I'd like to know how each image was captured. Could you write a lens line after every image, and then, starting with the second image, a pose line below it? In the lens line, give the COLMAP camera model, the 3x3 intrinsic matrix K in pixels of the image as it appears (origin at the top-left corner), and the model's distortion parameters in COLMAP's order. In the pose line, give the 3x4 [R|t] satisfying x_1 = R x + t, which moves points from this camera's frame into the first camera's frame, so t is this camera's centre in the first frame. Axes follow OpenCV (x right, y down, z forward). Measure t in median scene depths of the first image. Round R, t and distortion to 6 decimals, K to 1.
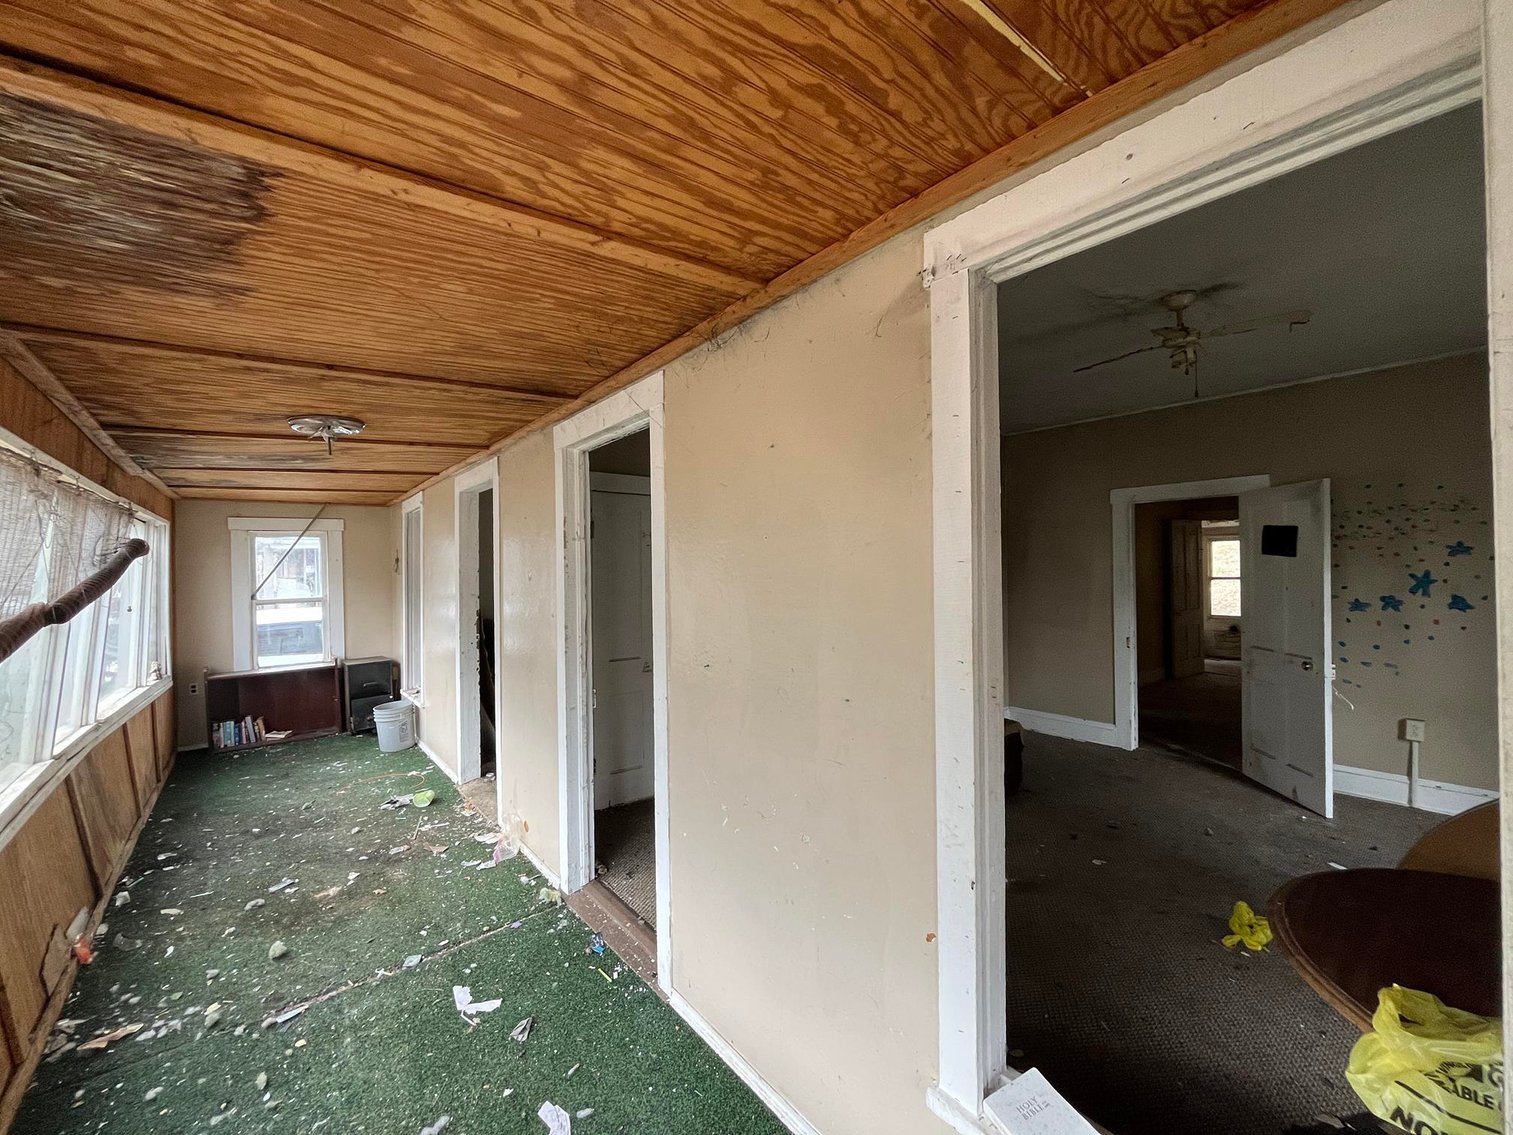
lens RADIAL K [[612.3, 0, 753.0], [0, 612.3, 571.1], [0, 0, 1]] dist [-0.003085, -0.000282]
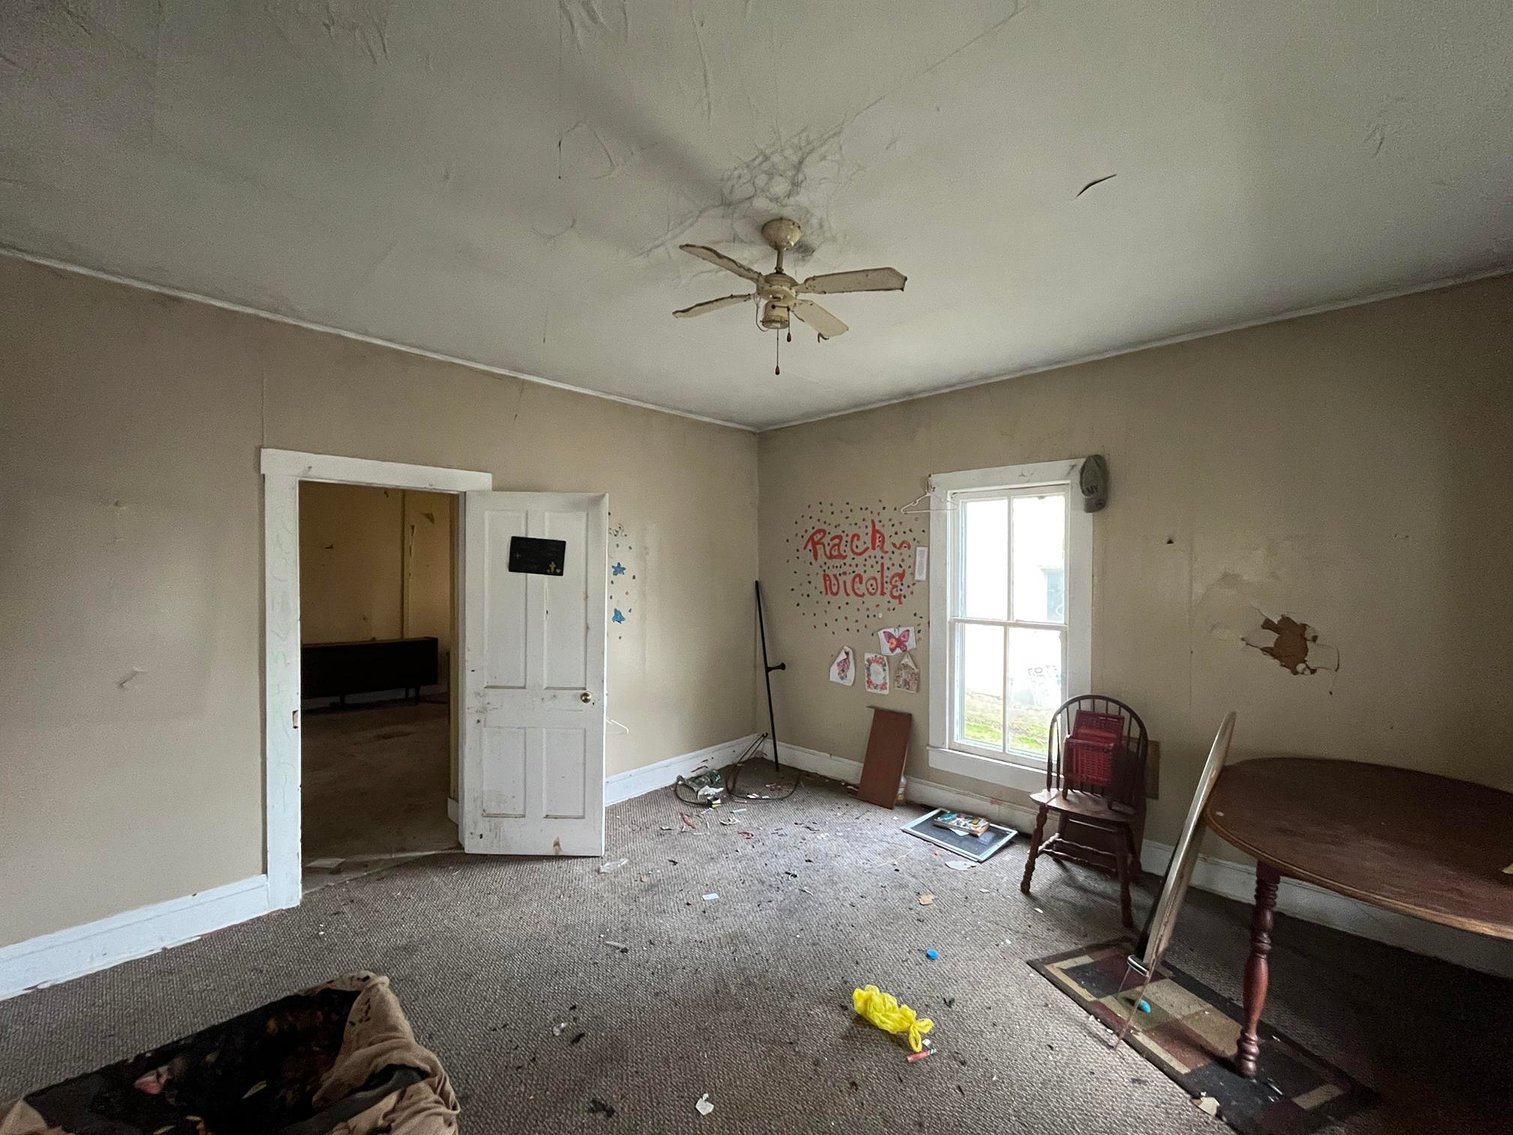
lens RADIAL K [[612.3, 0, 749.8], [0, 612.3, 566.1], [0, 0, 1]] dist [-0.003085, -0.000282]
pose [[-0.146881, 0.004945, 0.989142, -0.023380], [-0.005688, 0.999967, -0.005844, -0.034356], [-0.989138, -0.006485, -0.146848, 0.858037]]
